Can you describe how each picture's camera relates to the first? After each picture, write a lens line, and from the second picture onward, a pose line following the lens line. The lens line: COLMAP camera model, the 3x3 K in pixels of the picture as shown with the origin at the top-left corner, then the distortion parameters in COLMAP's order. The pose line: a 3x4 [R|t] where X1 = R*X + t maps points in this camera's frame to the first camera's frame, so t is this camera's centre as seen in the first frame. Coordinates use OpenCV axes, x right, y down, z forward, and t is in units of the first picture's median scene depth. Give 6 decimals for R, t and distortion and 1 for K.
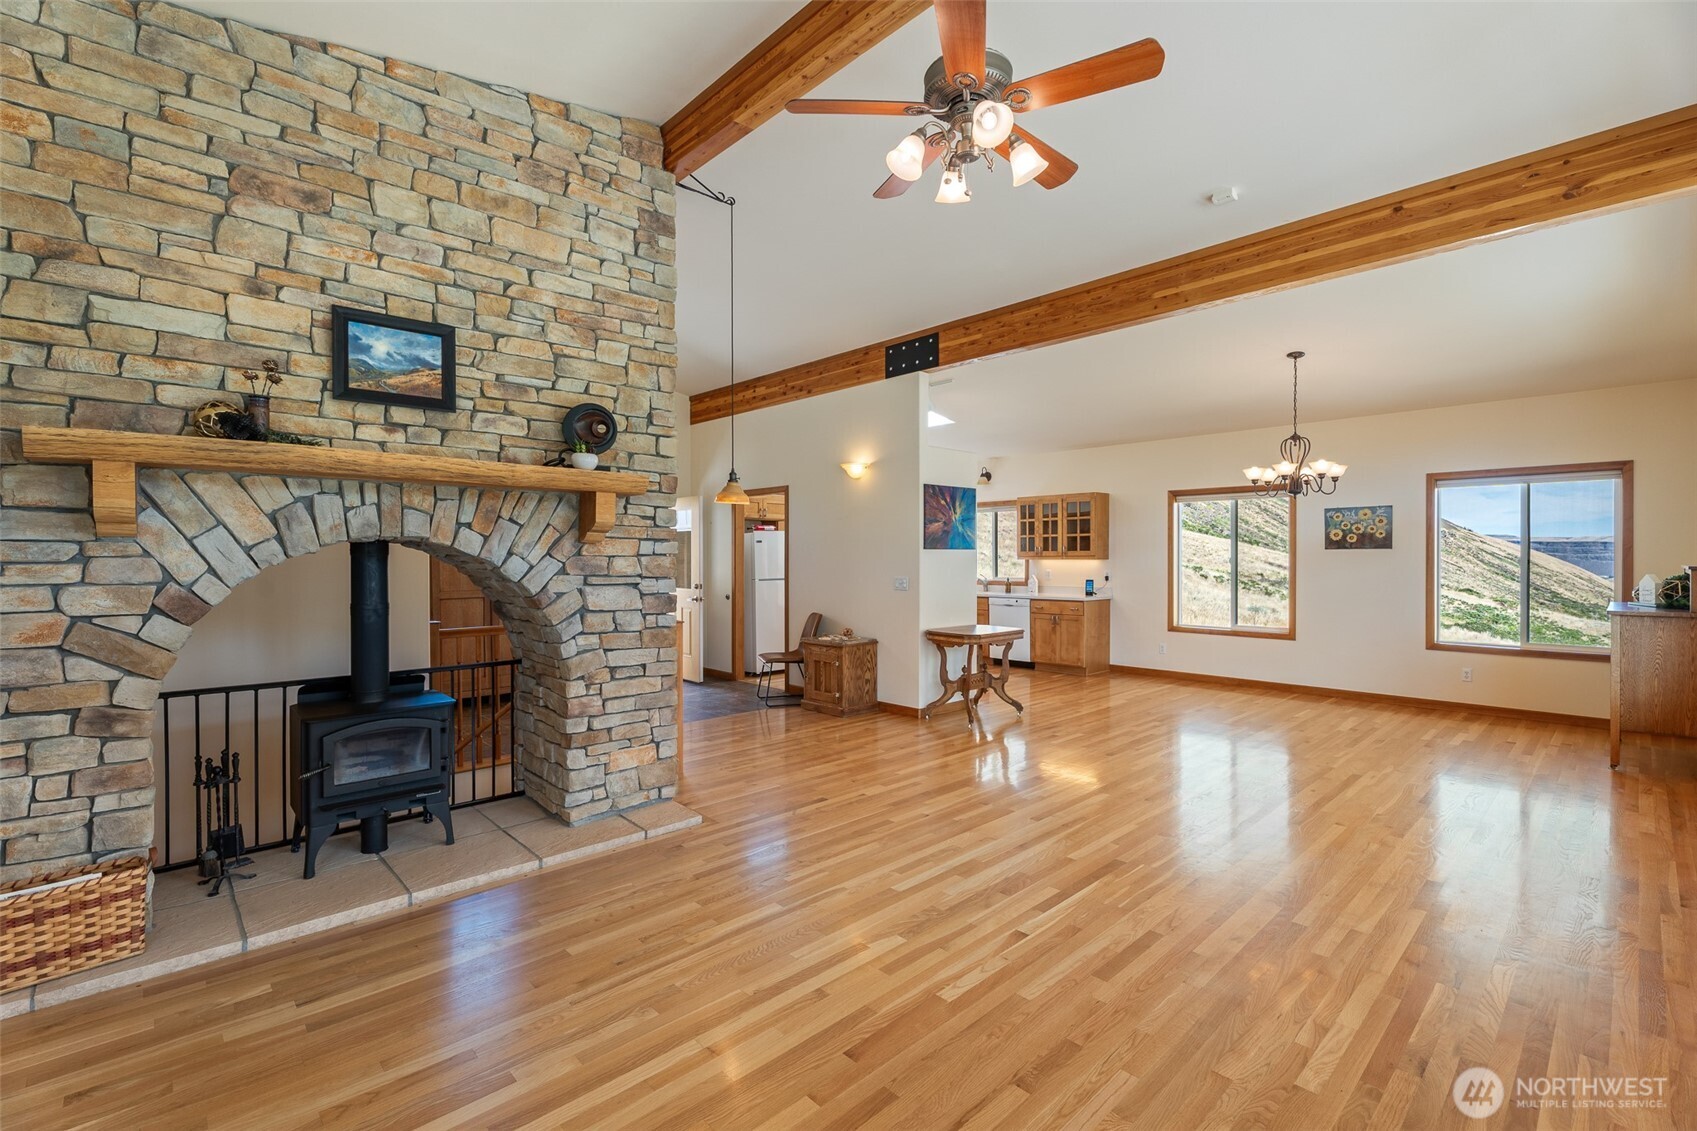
lens RADIAL K [[755.0, 0, 848.4], [0, 755.0, 564.1], [0, 0, 1]] dist [0.000763, -0.000821]
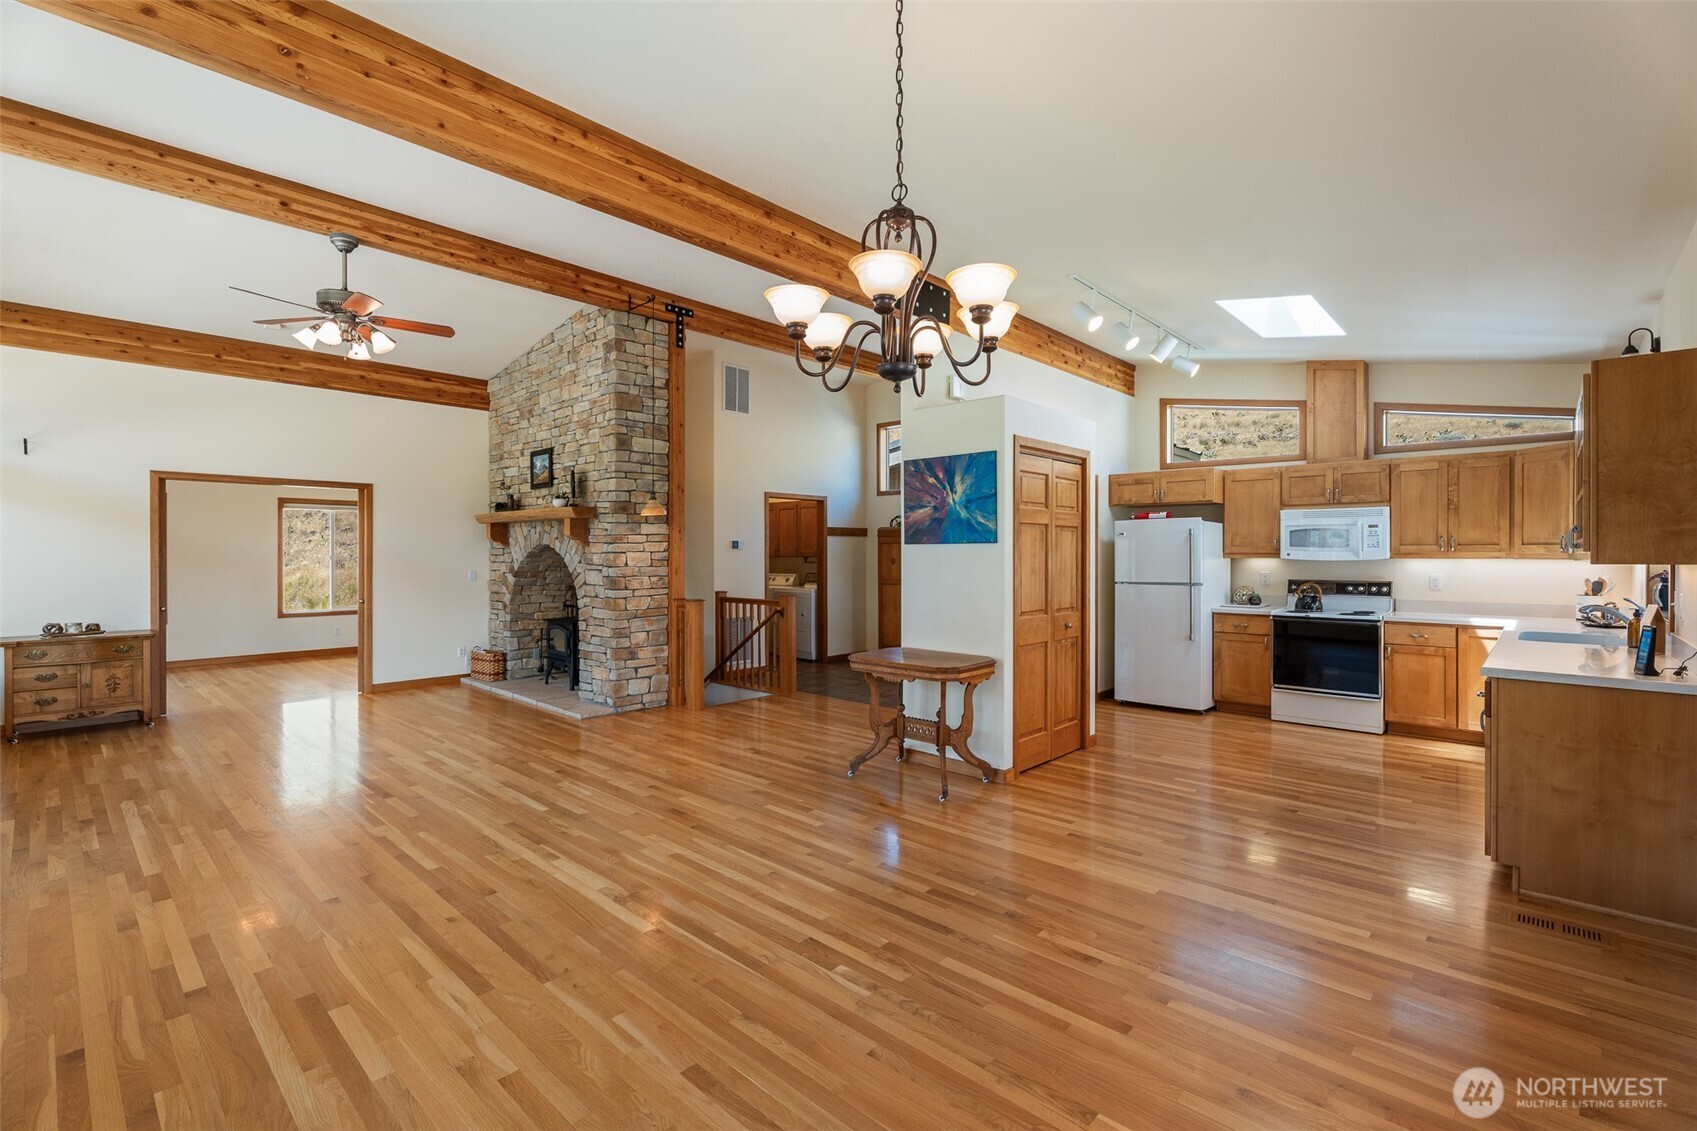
lens RADIAL K [[755.0, 0, 844.4], [0, 755.0, 555.7], [0, 0, 1]] dist [0.000763, -0.000821]
pose [[0.060422, 0.004802, -0.998161, 0.720223], [-0.009287, 0.999948, 0.004248, -0.008698], [0.998130, 0.009013, 0.060463, 0.728859]]
